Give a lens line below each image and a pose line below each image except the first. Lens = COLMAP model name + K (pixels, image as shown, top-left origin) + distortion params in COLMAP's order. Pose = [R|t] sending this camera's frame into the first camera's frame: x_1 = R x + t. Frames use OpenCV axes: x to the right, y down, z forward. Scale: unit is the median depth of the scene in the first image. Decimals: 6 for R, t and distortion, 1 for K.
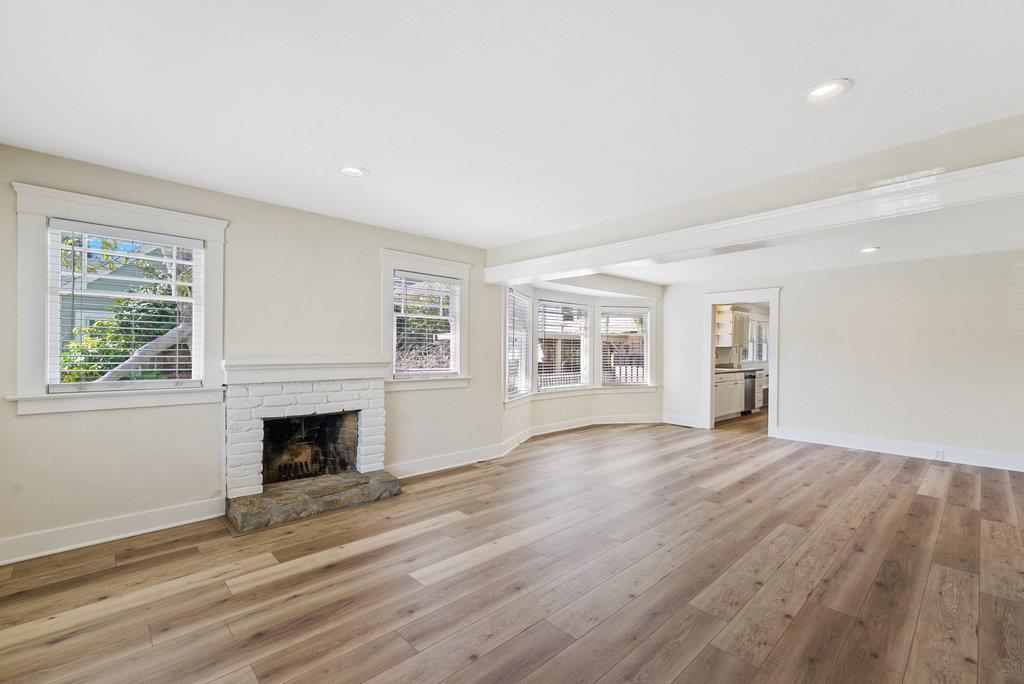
lens RADIAL K [[432.2, 0, 496.9], [0, 432.2, 330.5], [0, 0, 1]] dist [0.000604, -0.000372]
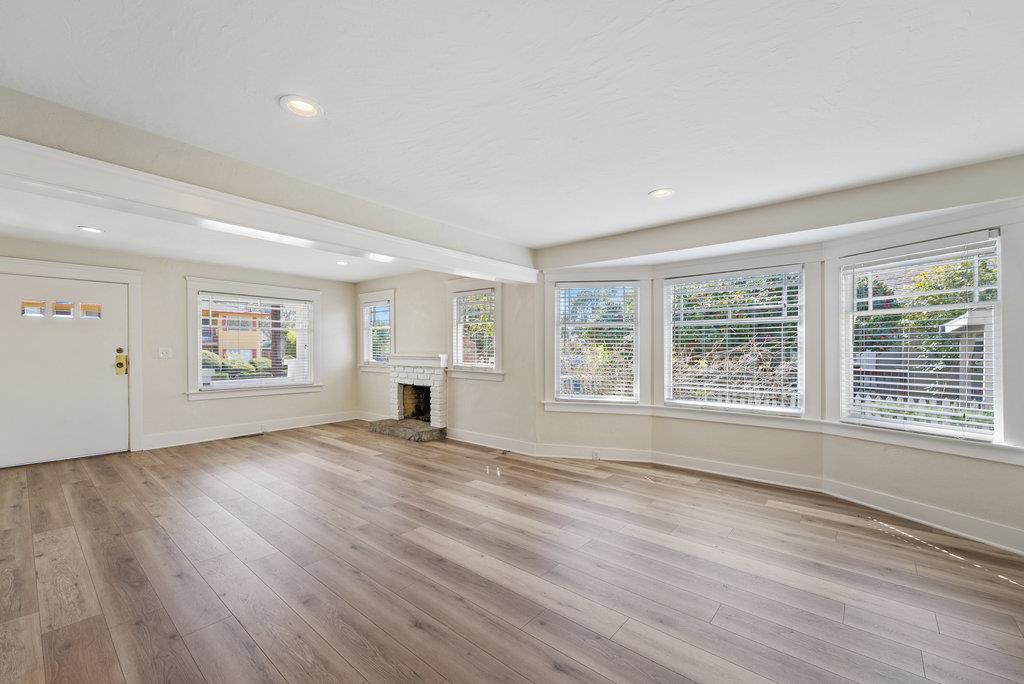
lens RADIAL K [[405.6, 0, 513.4], [0, 405.6, 355.2], [0, 0, 1]] dist [-0.000454, 0.000017]
pose [[0.160539, 0.013324, -0.986940, 1.719006], [0.041989, 0.998912, 0.020316, 0.073210], [0.986136, -0.044702, 0.159804, 1.524892]]
